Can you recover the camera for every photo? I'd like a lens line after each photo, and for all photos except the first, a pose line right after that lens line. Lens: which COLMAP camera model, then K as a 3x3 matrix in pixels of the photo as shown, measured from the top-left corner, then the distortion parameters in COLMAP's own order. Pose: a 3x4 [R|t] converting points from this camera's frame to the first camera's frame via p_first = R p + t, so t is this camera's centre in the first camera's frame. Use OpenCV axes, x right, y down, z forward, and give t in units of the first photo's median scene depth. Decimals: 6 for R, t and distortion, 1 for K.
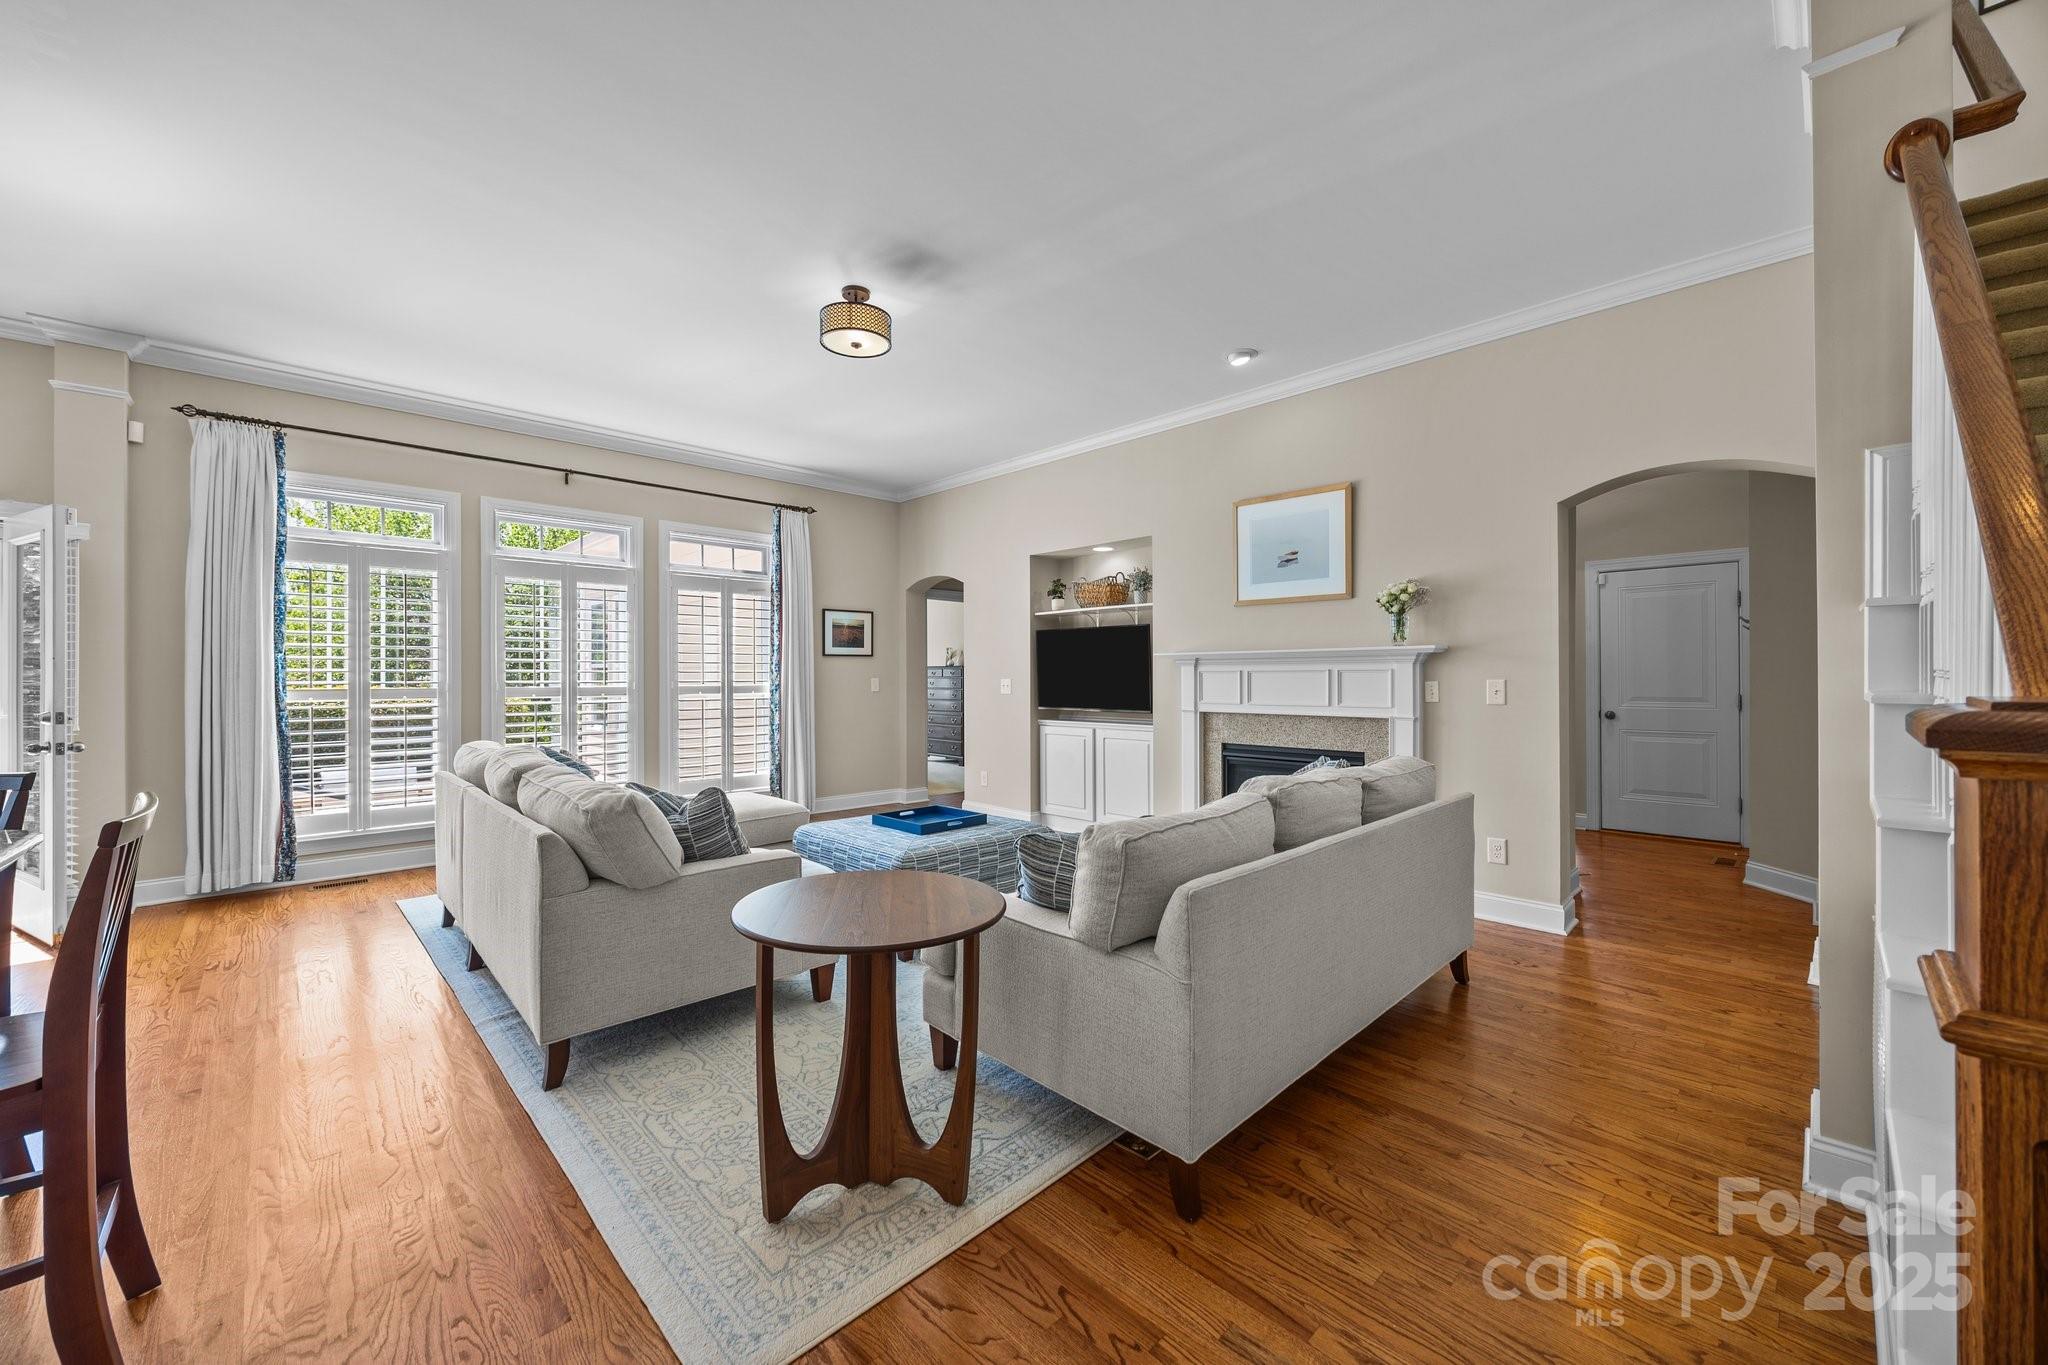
lens RADIAL K [[782.0, 0, 1014.1], [0, 782.0, 673.8], [0, 0, 1]] dist [-0.001774, 0.000228]
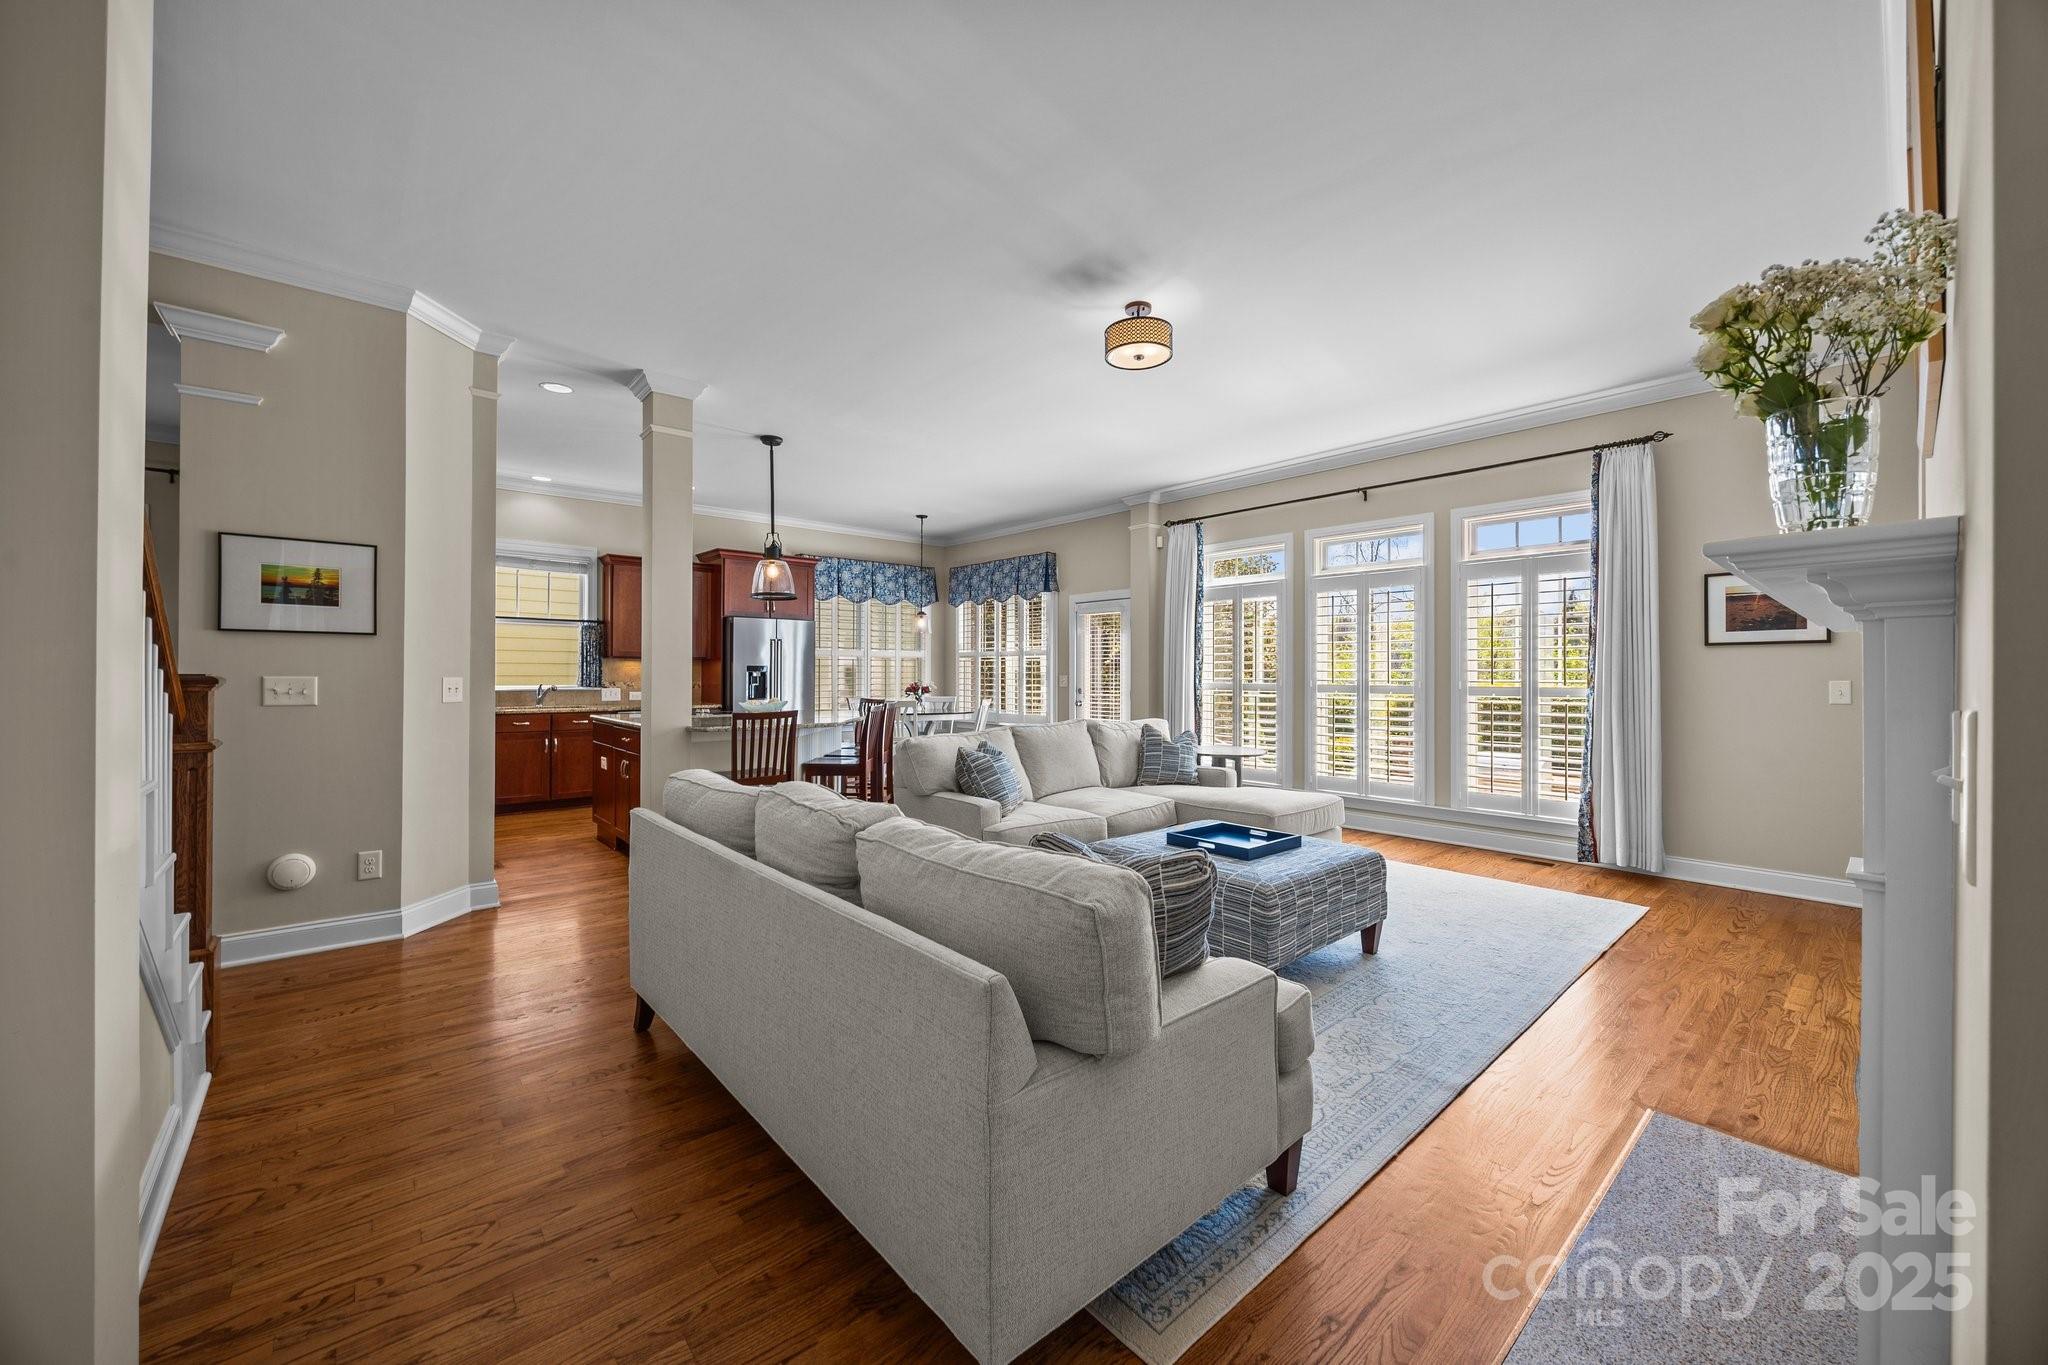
lens RADIAL K [[782.0, 0, 1035.4], [0, 782.0, 672.3], [0, 0, 1]] dist [-0.001774, 0.000228]
pose [[-0.040828, -0.002492, -0.999163, 0.507414], [-0.001462, 0.999996, -0.002434, 0.001995], [0.999165, 0.001362, -0.040831, 0.542405]]
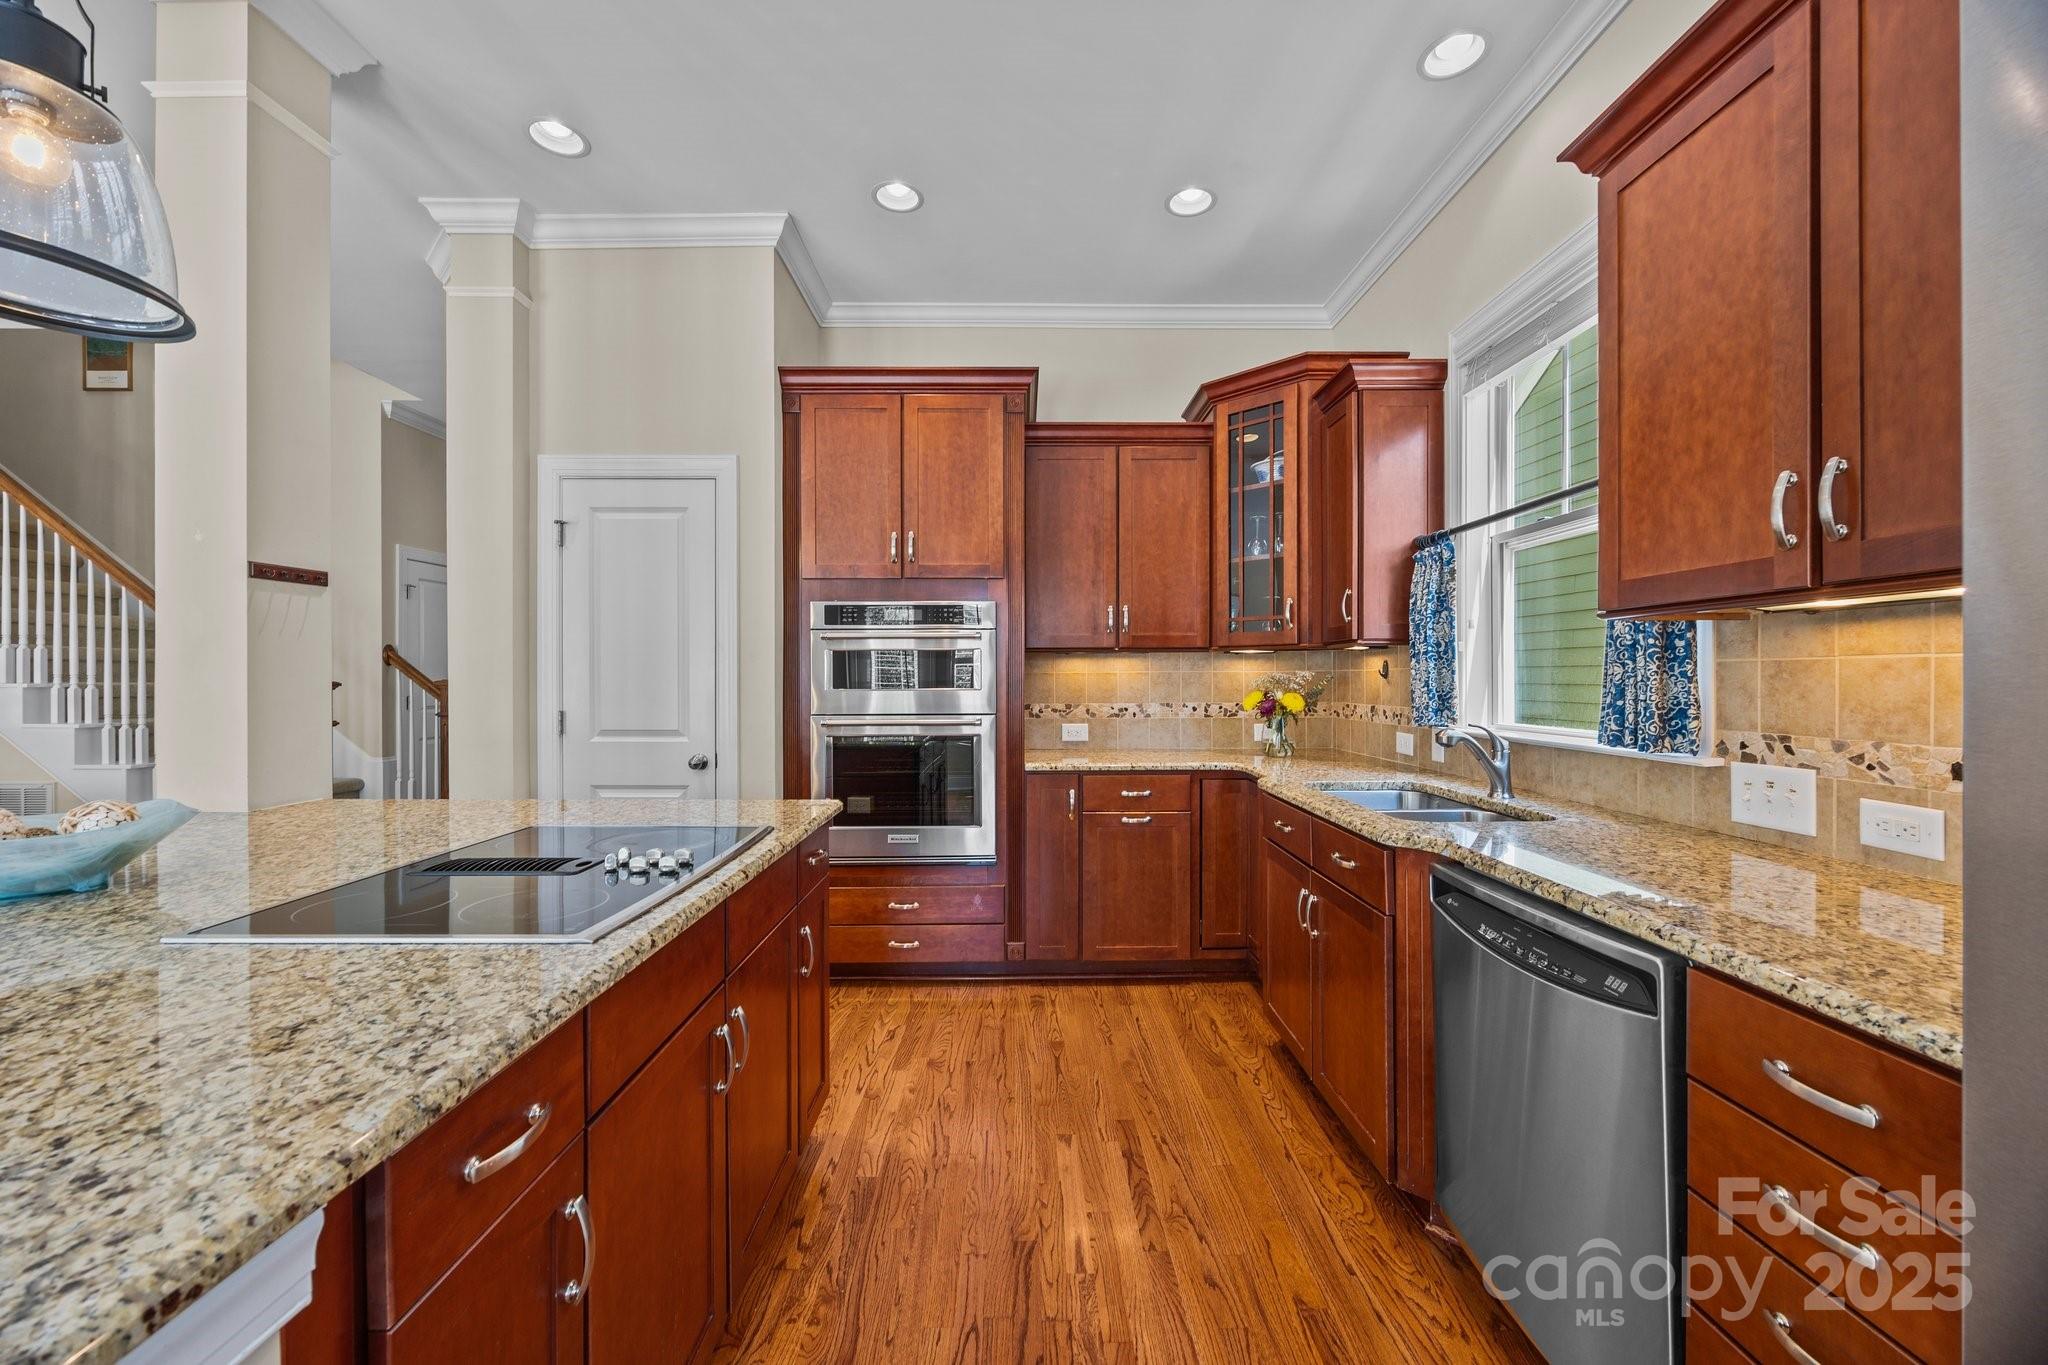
lens RADIAL K [[782.0, 0, 1028.4], [0, 782.0, 683.4], [0, 0, 1]] dist [-0.001774, 0.000228]
pose [[-0.722876, -0.006622, 0.690947, -0.757566], [-0.004483, 0.999978, 0.004894, -0.001337], [-0.690964, 0.000440, -0.722889, 0.148741]]
